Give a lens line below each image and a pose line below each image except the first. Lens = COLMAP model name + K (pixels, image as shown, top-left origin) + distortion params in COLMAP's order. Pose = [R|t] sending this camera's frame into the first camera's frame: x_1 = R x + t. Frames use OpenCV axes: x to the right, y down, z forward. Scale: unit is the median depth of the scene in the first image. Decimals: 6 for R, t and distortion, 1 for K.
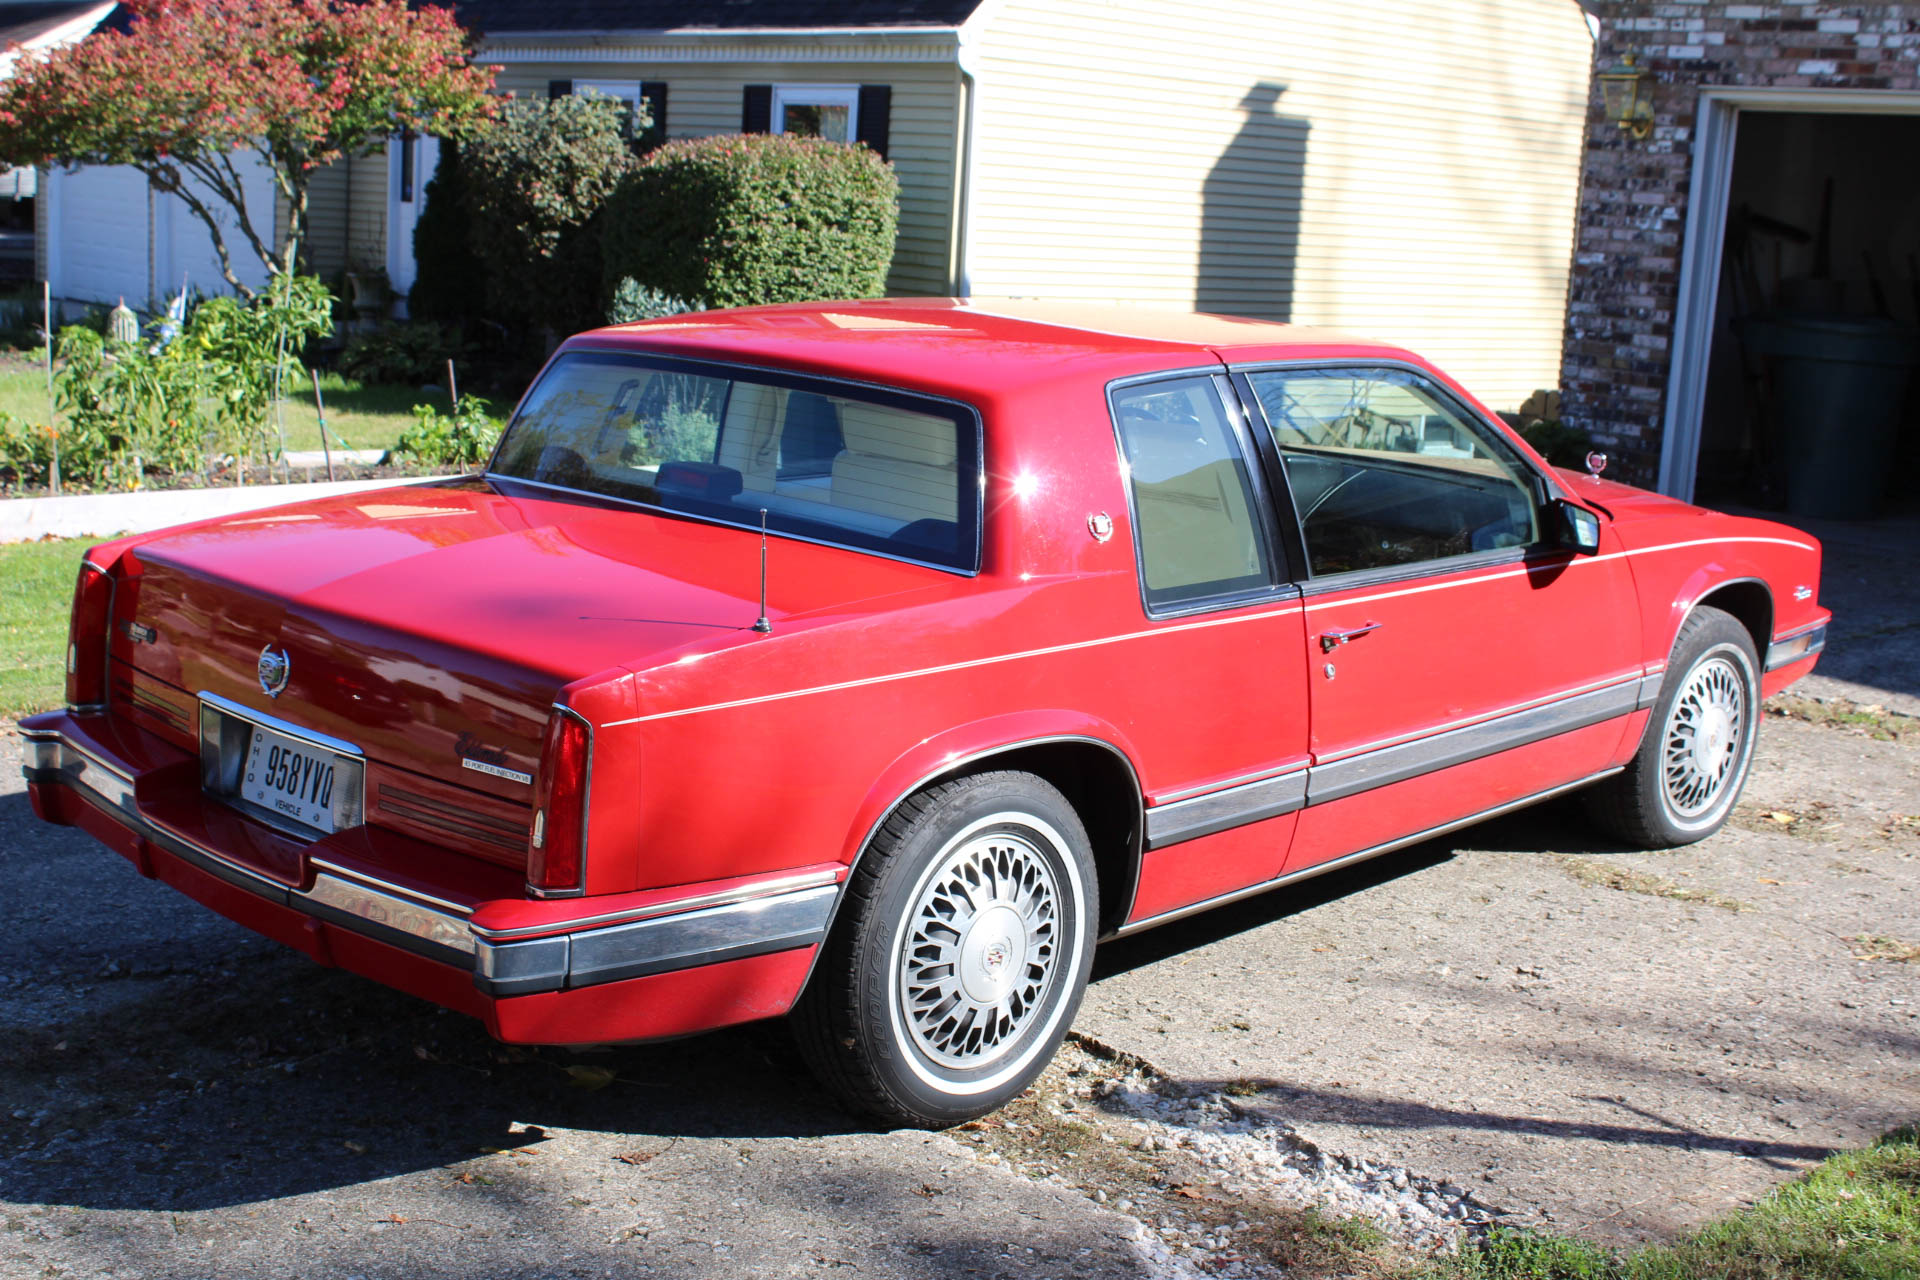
lens RADIAL K [[2423.9, 0, 950.2], [0, 2423.9, 661.9], [0, 0, 1]] dist [-0.067454, 0.095713]
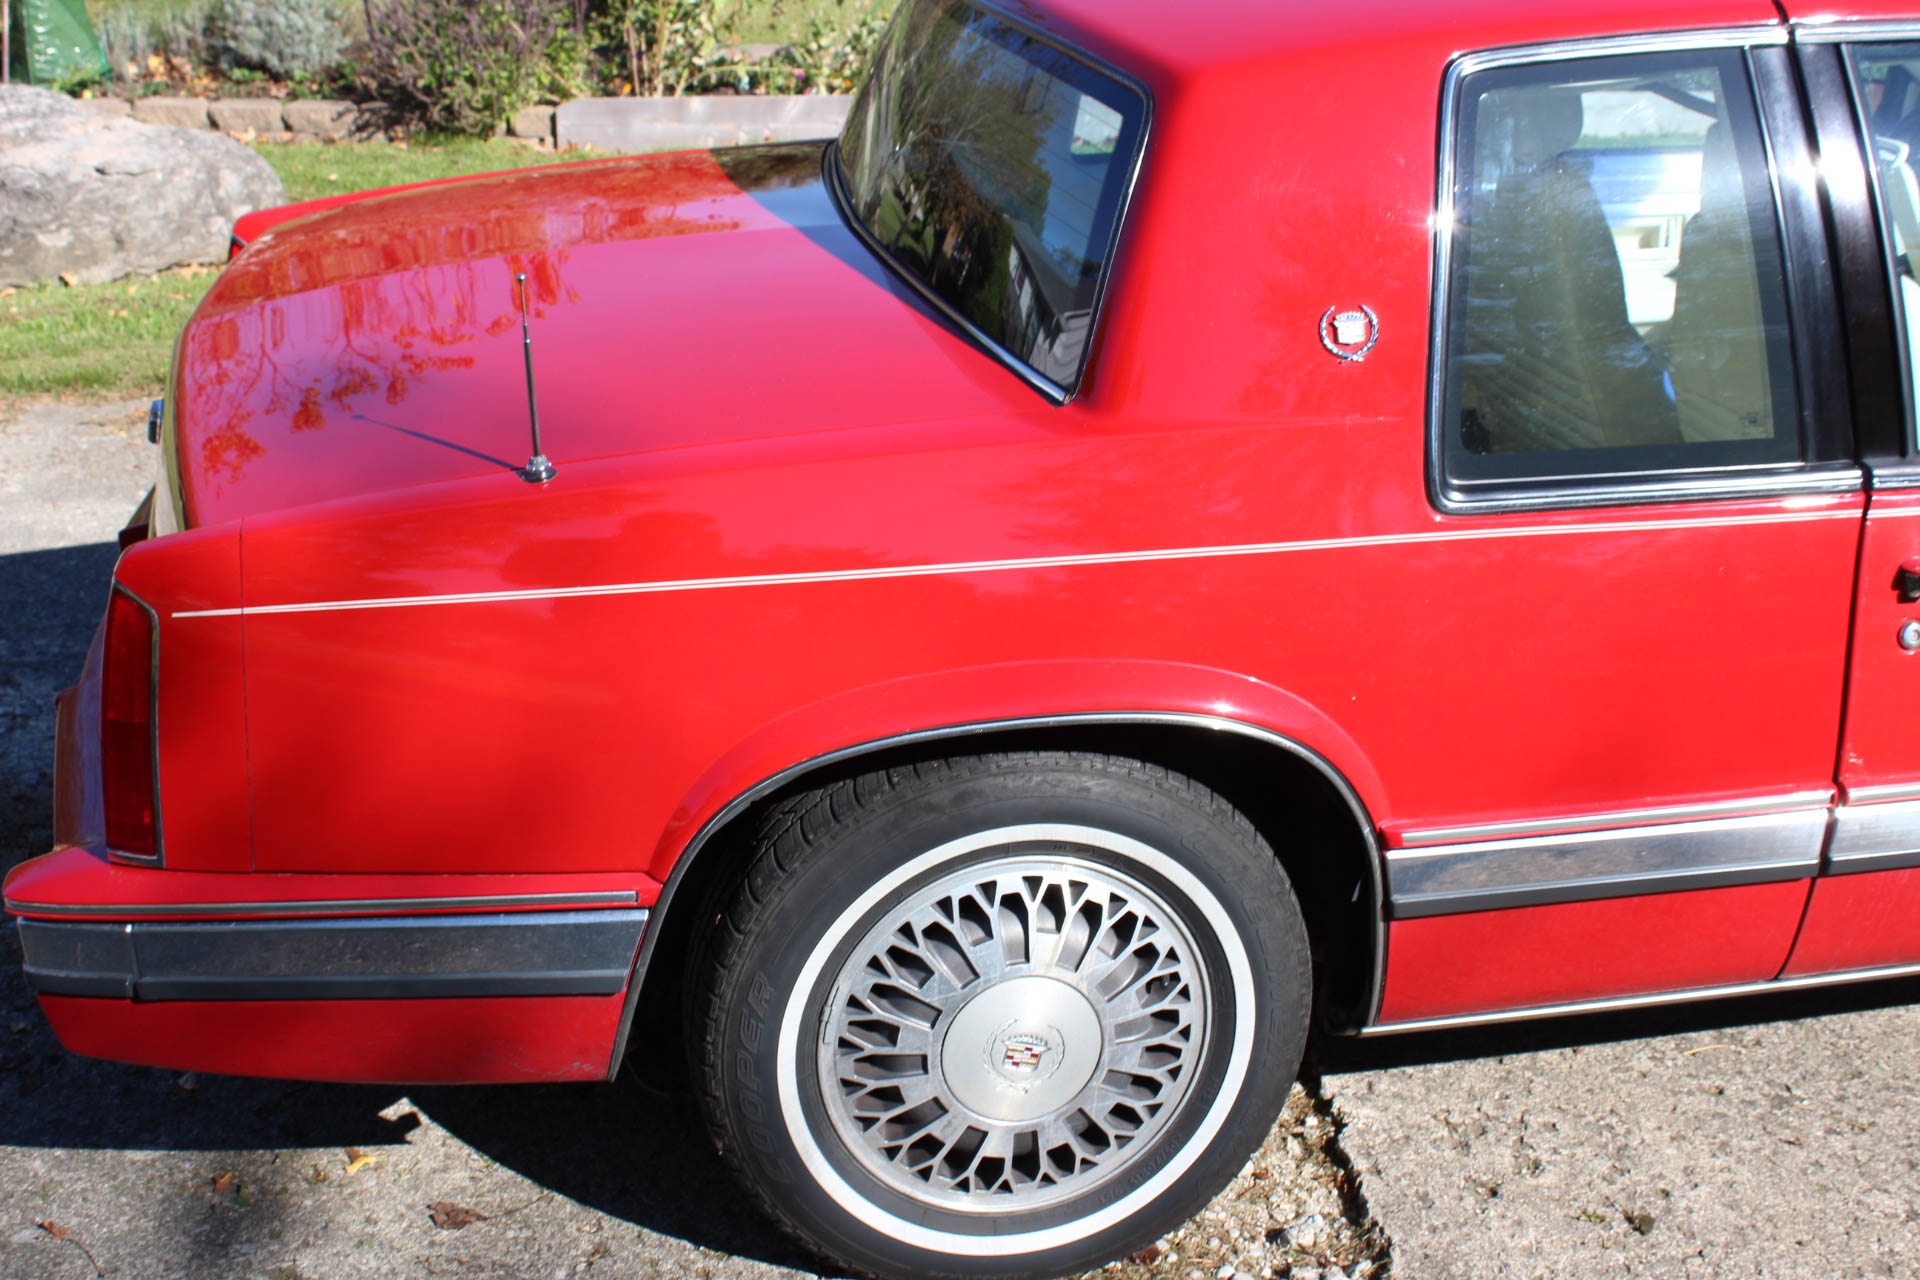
lens RADIAL K [[2423.9, 0, 950.2], [0, 2423.9, 661.9], [0, 0, 1]] dist [-0.067454, 0.095713]
pose [[0.814996, 0.180405, -0.550669, 0.314226], [-0.080962, 0.976432, 0.200064, -0.088911], [0.573783, -0.118469, 0.810394, 0.527255]]
